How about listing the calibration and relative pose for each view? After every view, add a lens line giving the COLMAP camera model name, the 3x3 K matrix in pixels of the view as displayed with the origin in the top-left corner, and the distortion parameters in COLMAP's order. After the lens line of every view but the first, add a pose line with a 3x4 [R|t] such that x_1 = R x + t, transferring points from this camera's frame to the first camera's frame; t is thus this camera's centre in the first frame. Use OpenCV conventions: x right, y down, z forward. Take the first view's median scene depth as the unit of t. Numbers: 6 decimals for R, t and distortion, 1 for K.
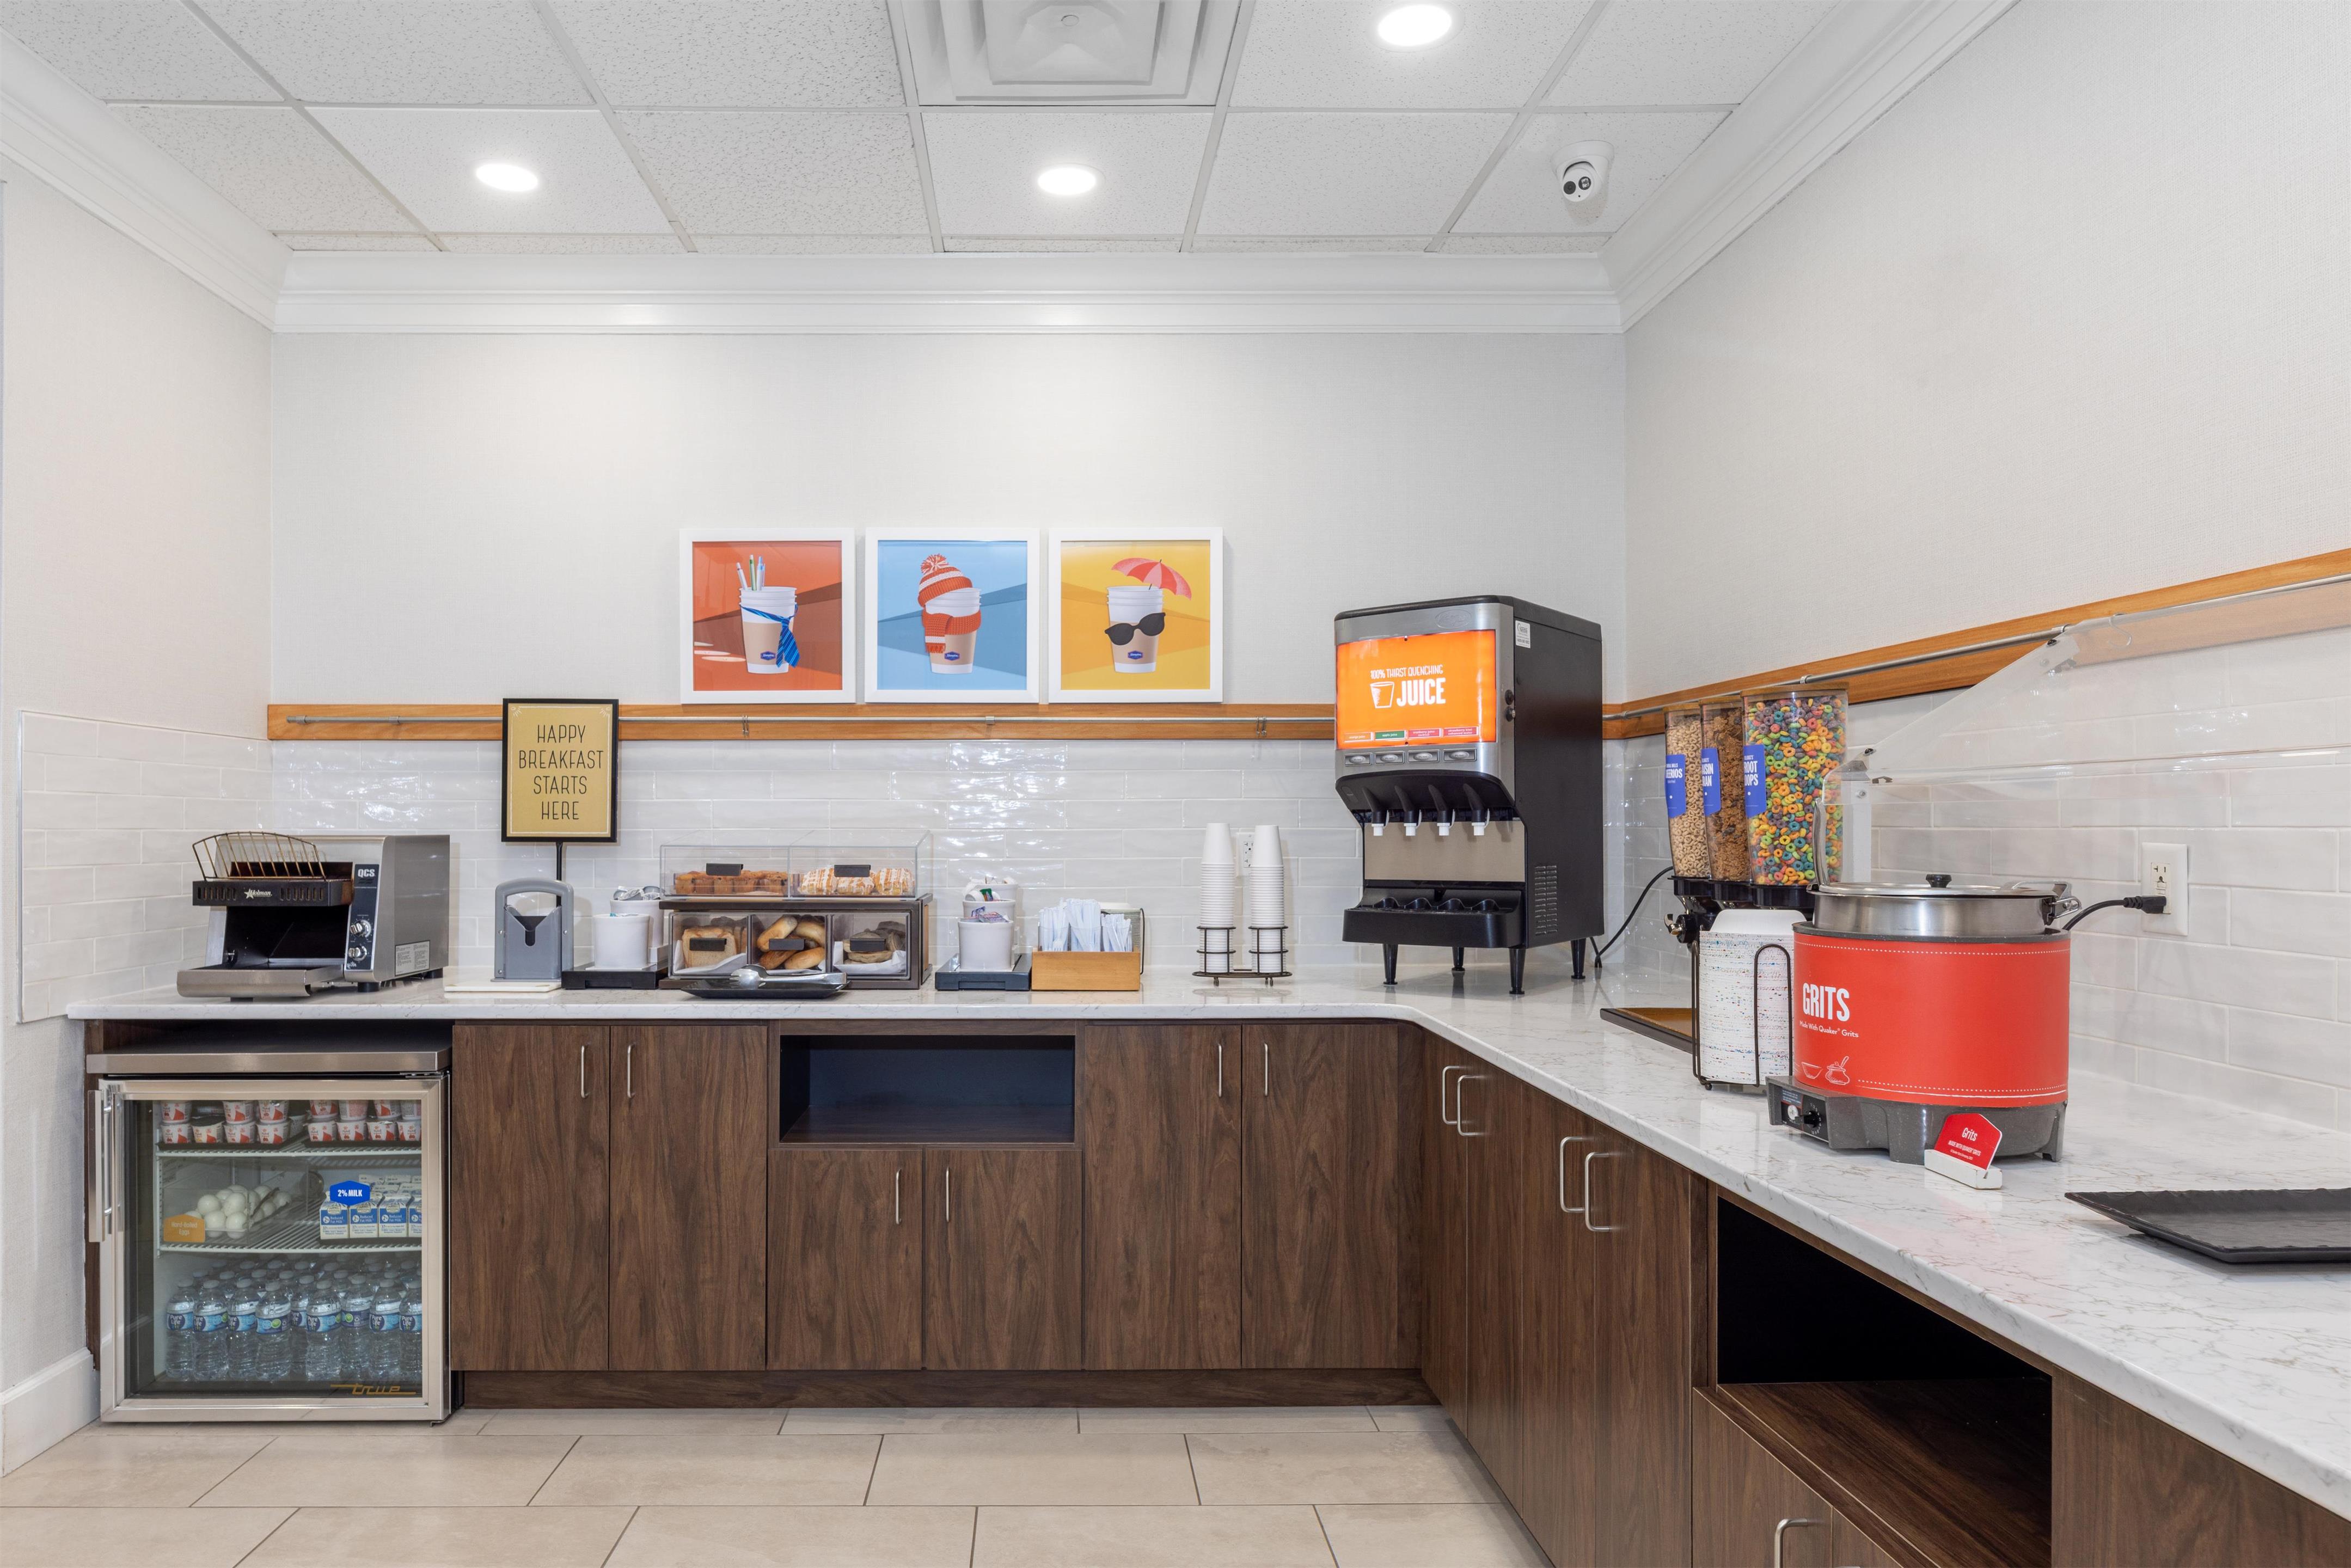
lens RADIAL K [[1240.1, 0, 1139.7], [0, 1240.1, 835.9], [0, 0, 1]] dist [-0.004043, 0.002455]
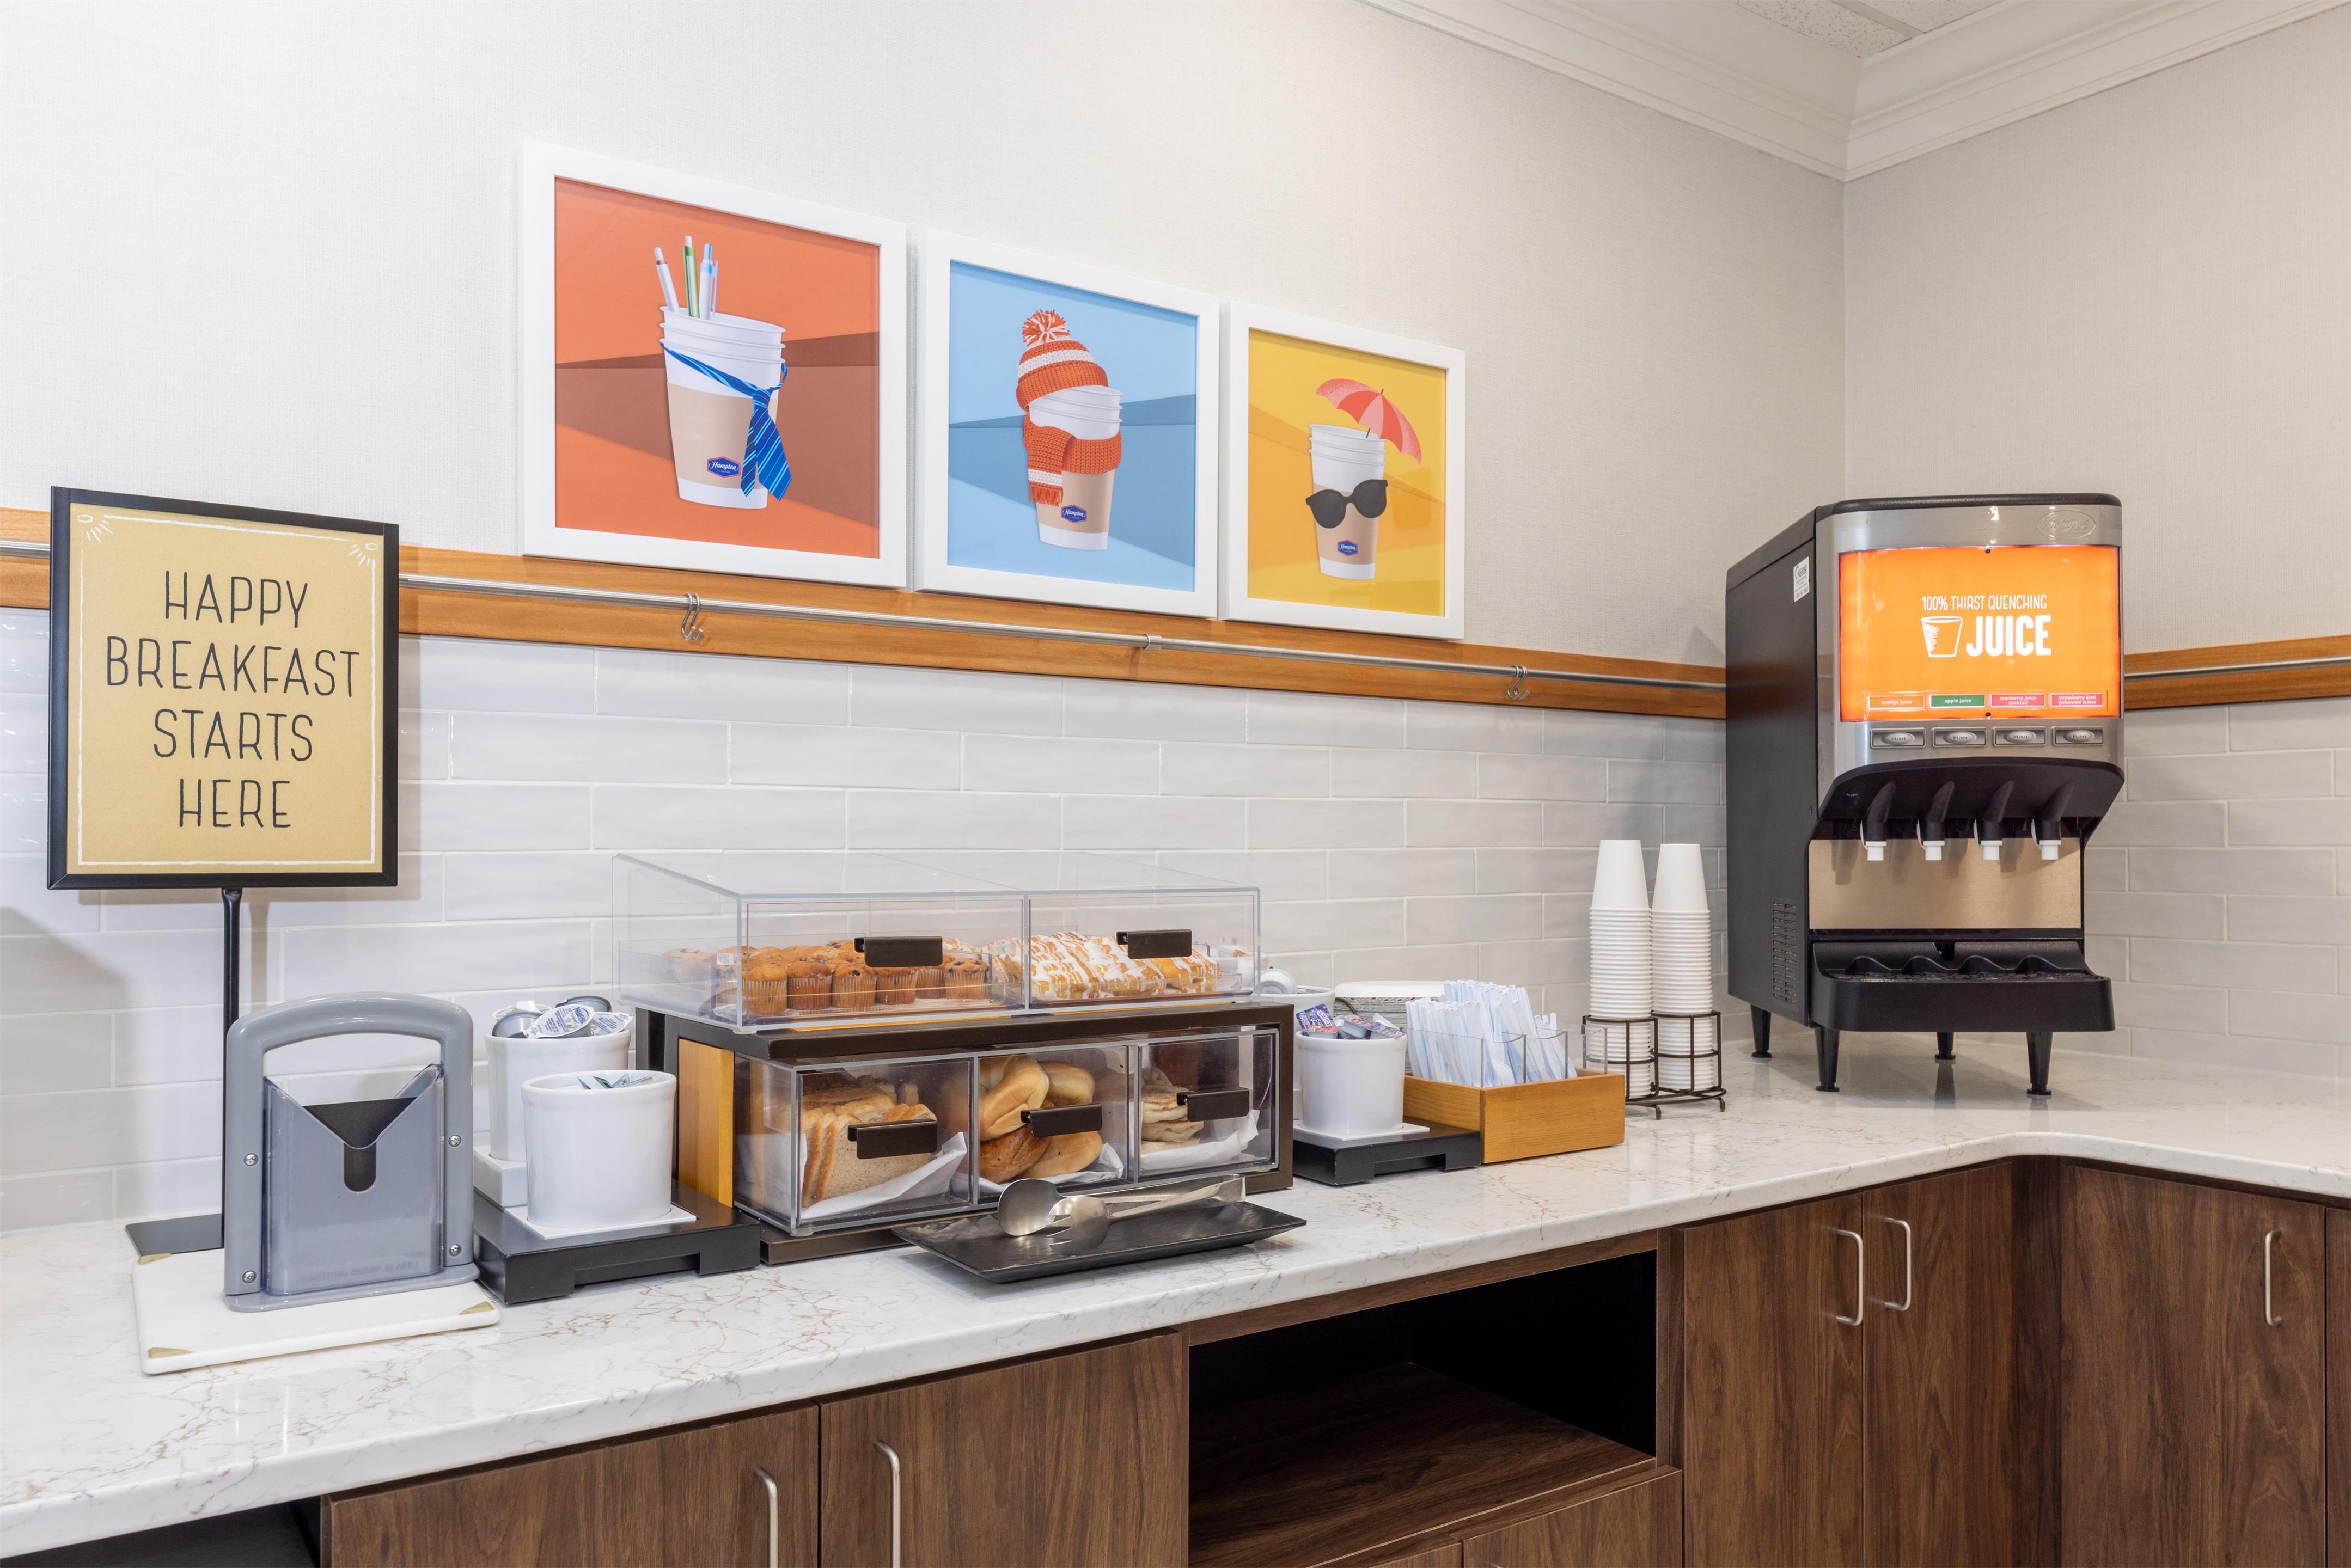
lens RADIAL K [[1513.4, 0, 1149.5], [0, 1513.4, 838.4], [0, 0, 1]] dist [-0.008288, 0.008787]
pose [[0.862057, 0.001869, 0.506808, -0.462299], [0.003257, 0.999952, -0.009227, -0.004888], [-0.506801, 0.009605, 0.862010, 0.466819]]
